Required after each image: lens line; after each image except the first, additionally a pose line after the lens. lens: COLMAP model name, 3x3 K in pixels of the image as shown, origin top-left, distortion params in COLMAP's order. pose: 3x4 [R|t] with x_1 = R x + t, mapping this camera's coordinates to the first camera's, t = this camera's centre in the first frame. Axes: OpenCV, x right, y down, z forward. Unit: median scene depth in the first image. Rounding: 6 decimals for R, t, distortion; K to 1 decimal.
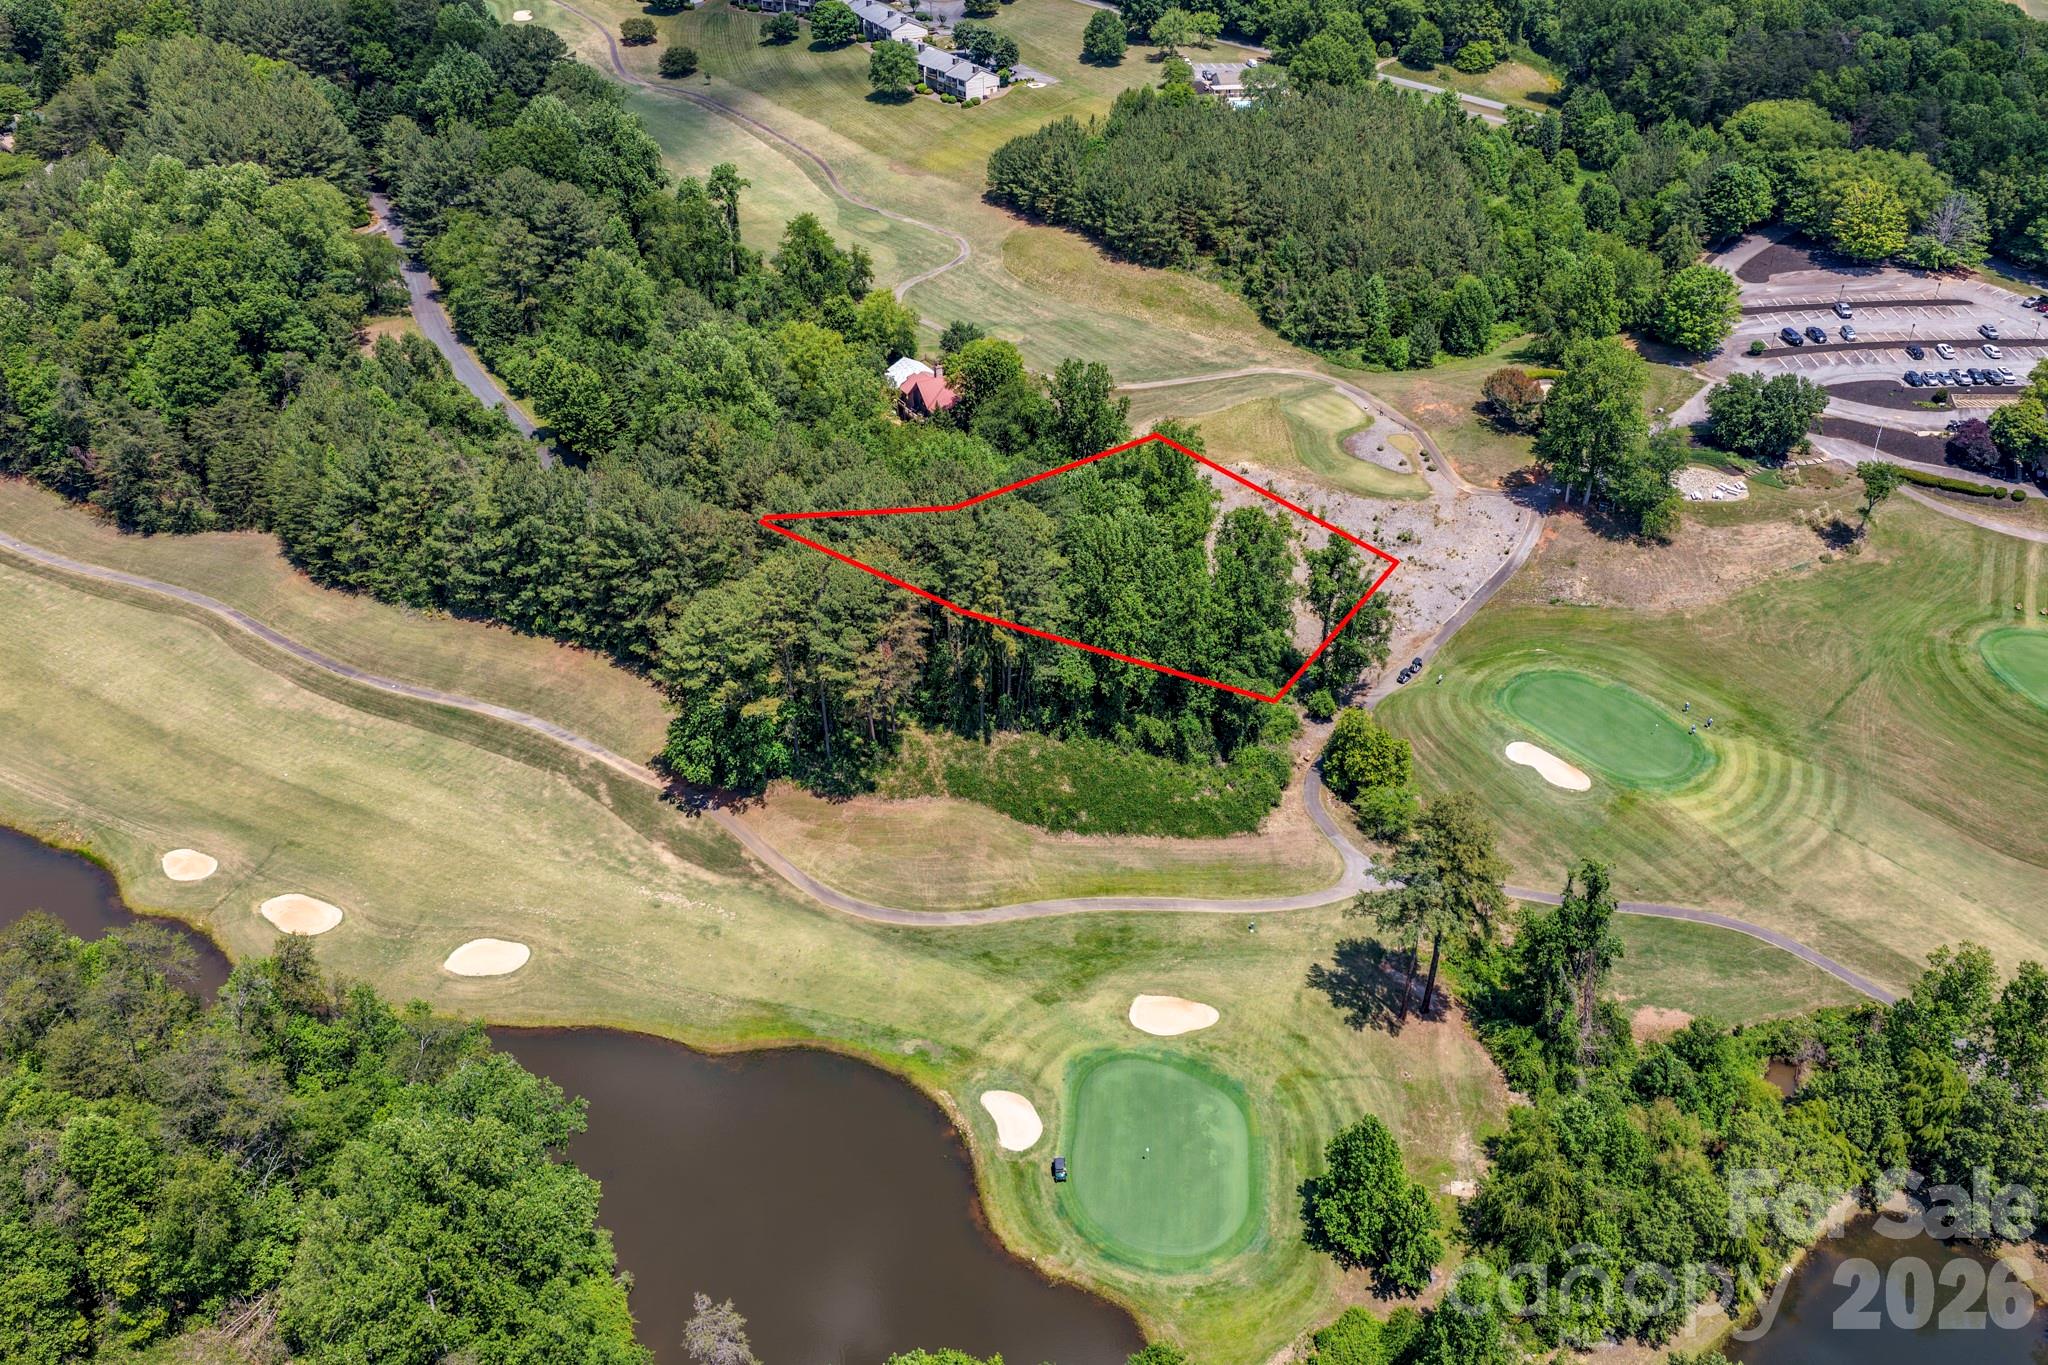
lens RADIAL K [[1732.8, 0, 1137.8], [0, 1732.8, 708.7], [0, 0, 1]] dist [0.010373, 0.019440]
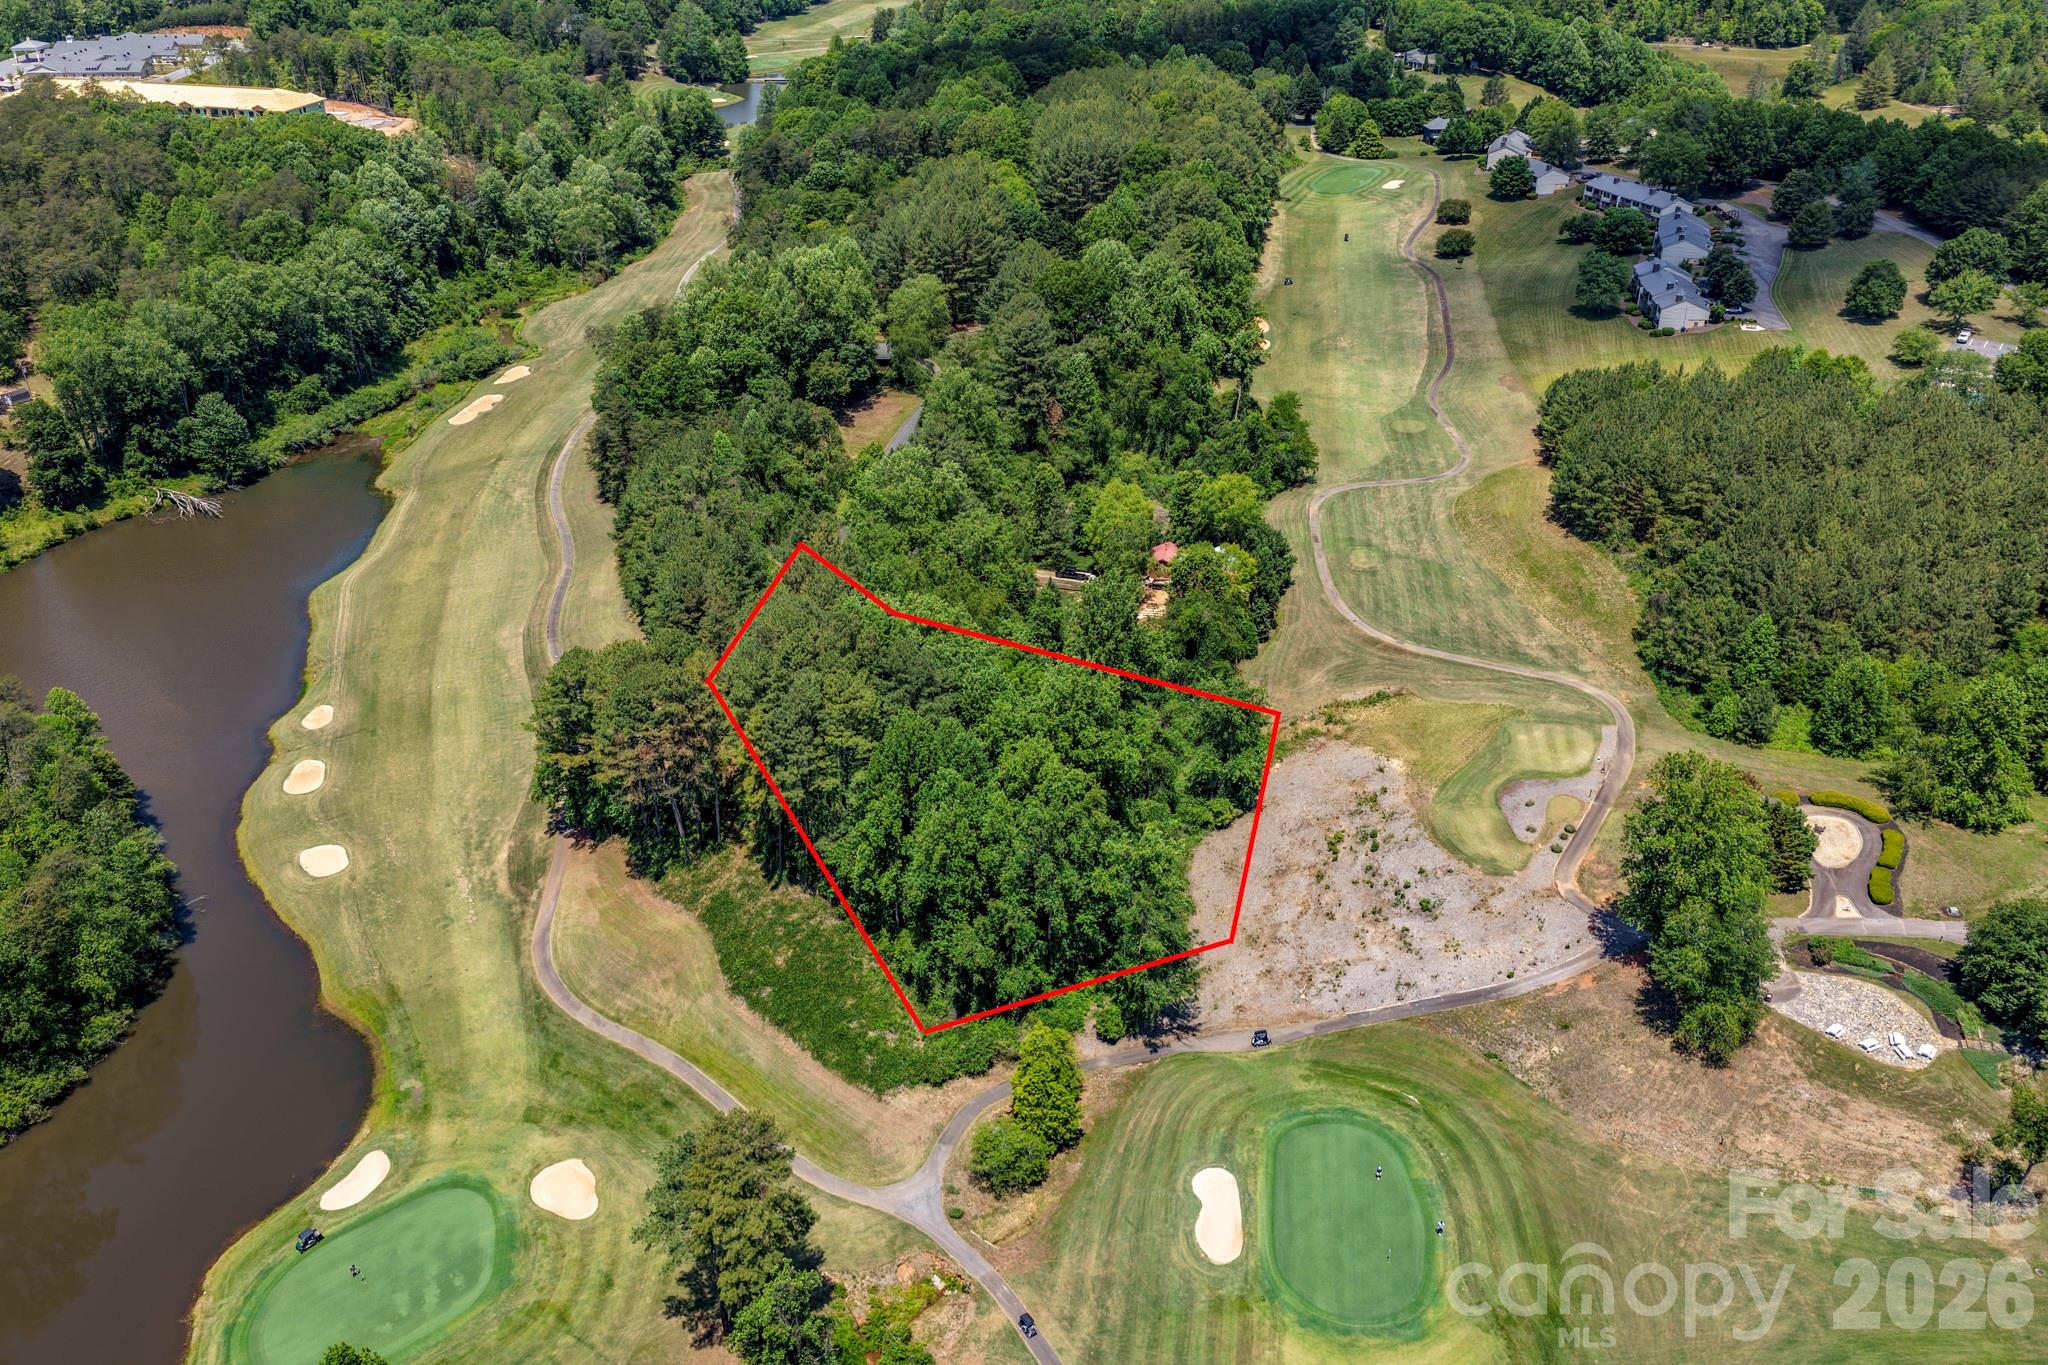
lens RADIAL K [[1691.7, 0, 1024.0], [0, 1691.7, 682.5], [0, 0, 1]] dist [0.008361, 0.011870]
pose [[0.678895, 0.325642, -0.658072, 0.547366], [-0.386790, 0.920439, 0.056443, -0.178493], [0.624095, 0.216217, 0.750837, 0.295681]]
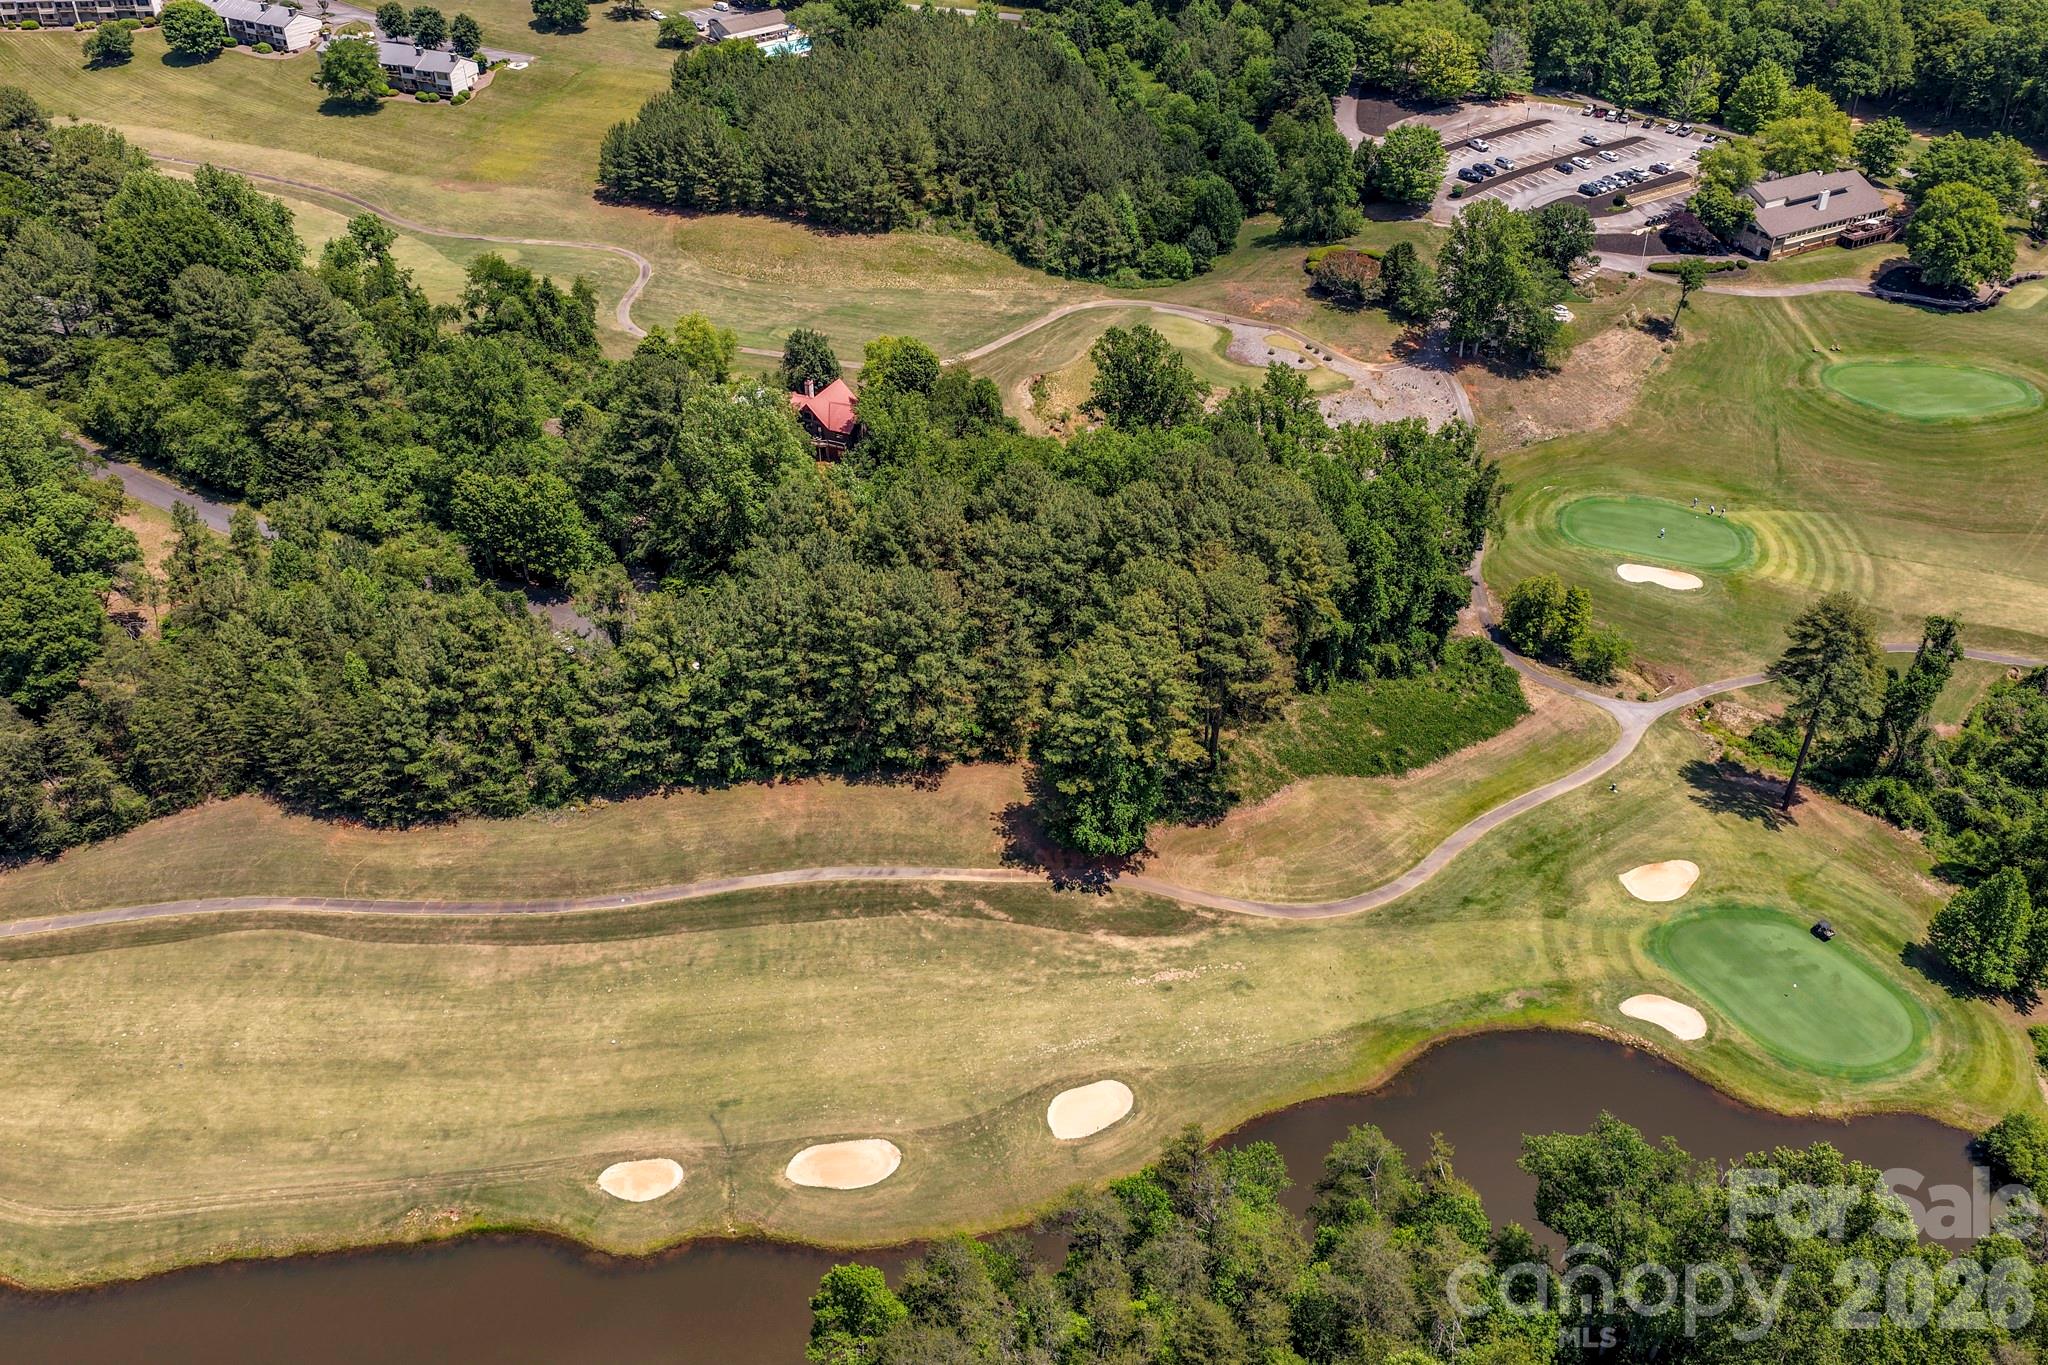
lens RADIAL K [[1732.8, 0, 1137.8], [0, 1732.8, 708.7], [0, 0, 1]] dist [0.010373, 0.019440]
pose [[0.828471, -0.327179, 0.454521, -0.534434], [0.303254, 0.944401, 0.127059, -0.120536], [-0.470821, 0.032571, 0.881627, 0.152592]]
